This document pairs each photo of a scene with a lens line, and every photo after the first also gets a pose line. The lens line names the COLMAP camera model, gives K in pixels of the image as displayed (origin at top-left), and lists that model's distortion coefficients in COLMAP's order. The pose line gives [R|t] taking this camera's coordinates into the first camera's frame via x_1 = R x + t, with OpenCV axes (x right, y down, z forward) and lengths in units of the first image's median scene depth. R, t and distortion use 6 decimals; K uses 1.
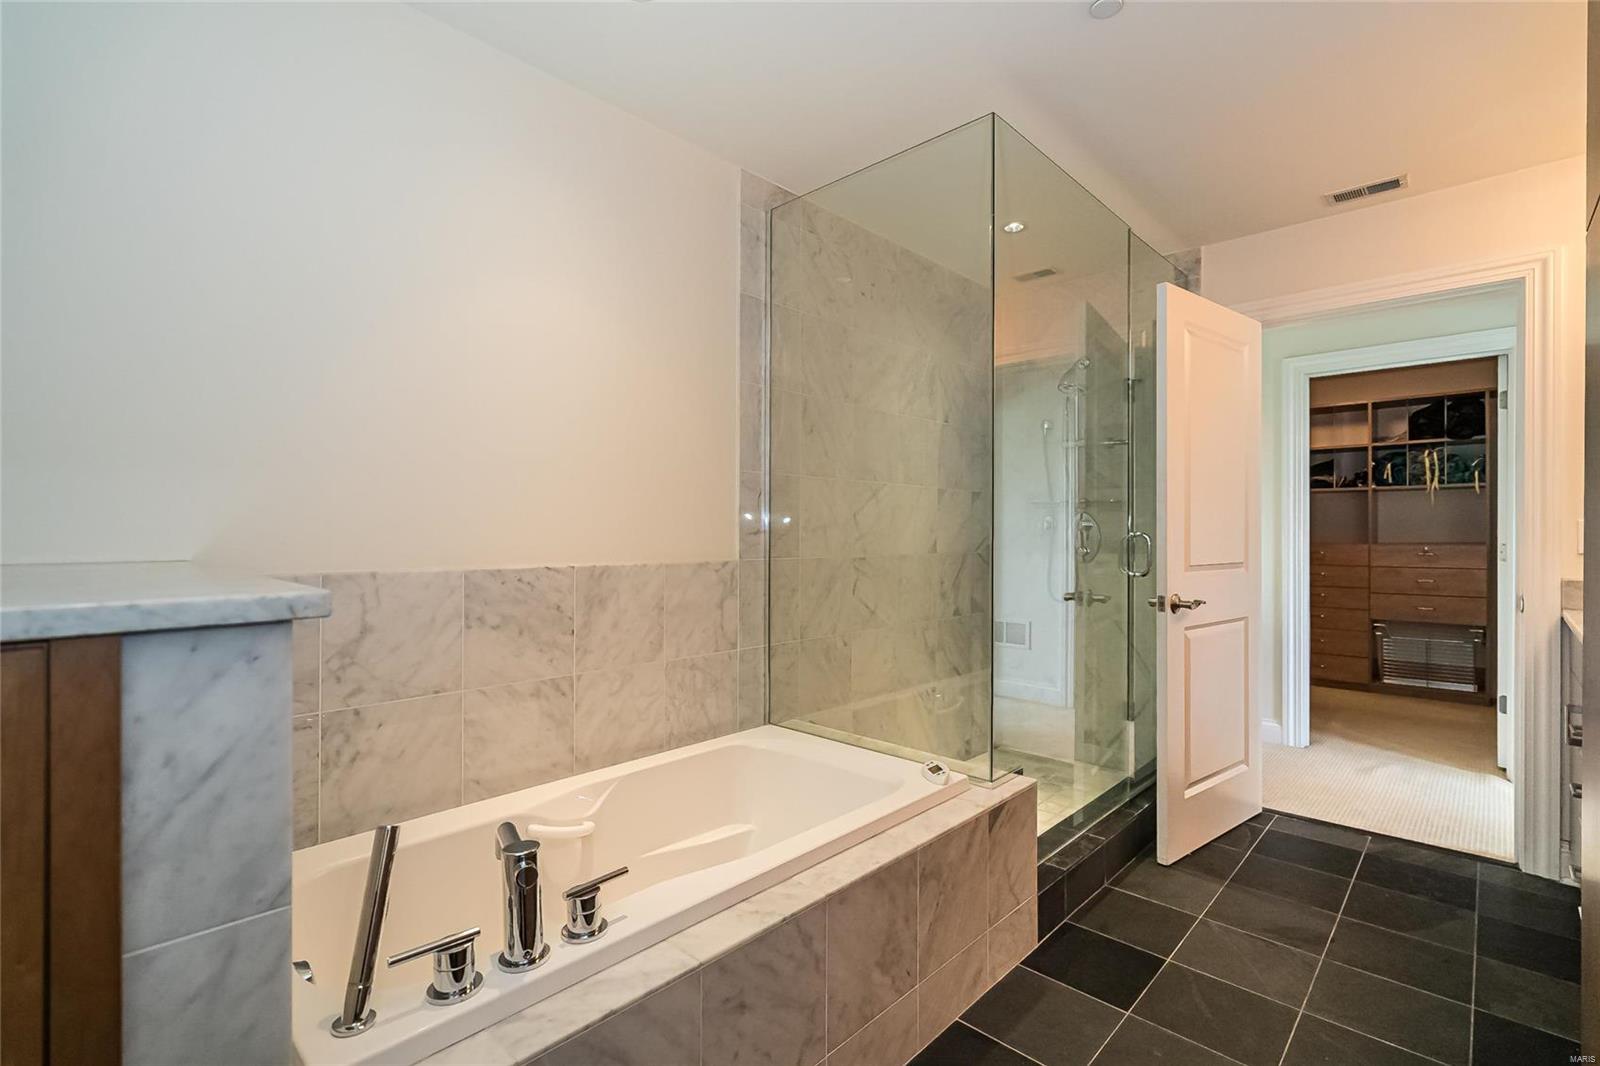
lens RADIAL K [[731.0, 0, 798.7], [0, 731.0, 512.7], [0, 0, 1]] dist [0.001627, 0.000935]
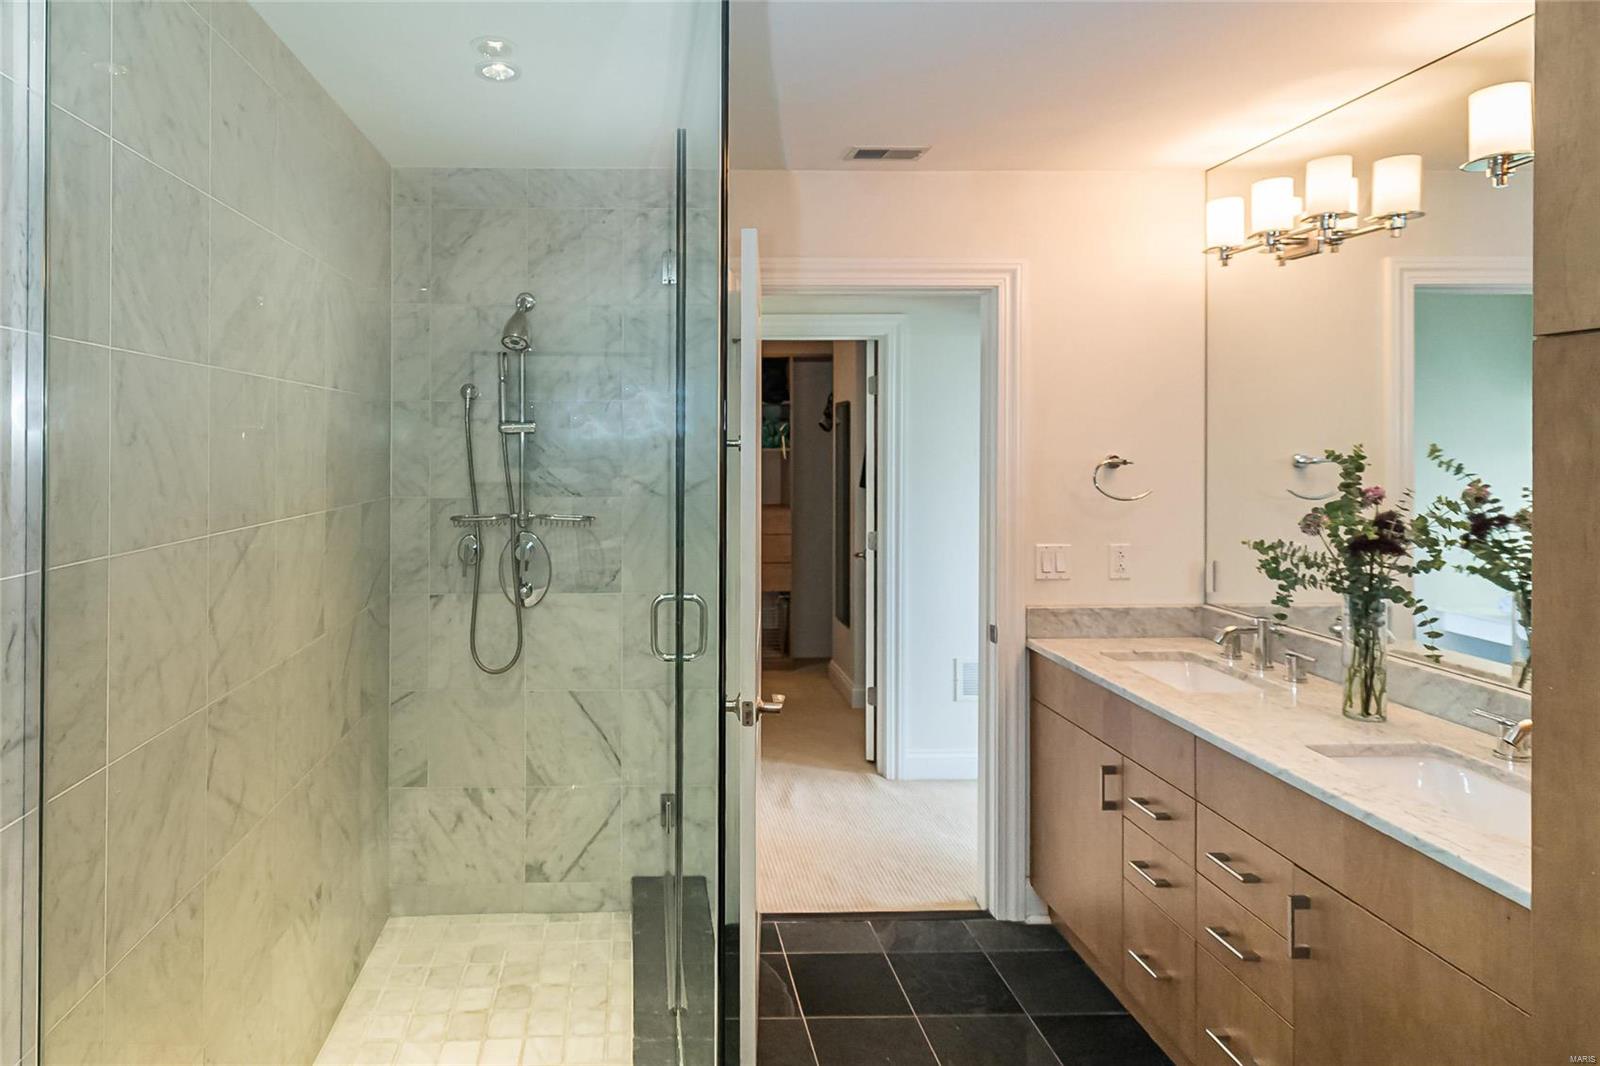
lens RADIAL K [[986.6, 0, 802.2], [0, 986.6, 486.1], [0, 0, 1]] dist [0.018382, -0.000336]
pose [[0.714093, 0.002902, 0.700045, -0.082576], [-0.014769, 0.999831, 0.010921, -0.077002], [-0.699895, -0.018138, 0.714015, 0.272962]]
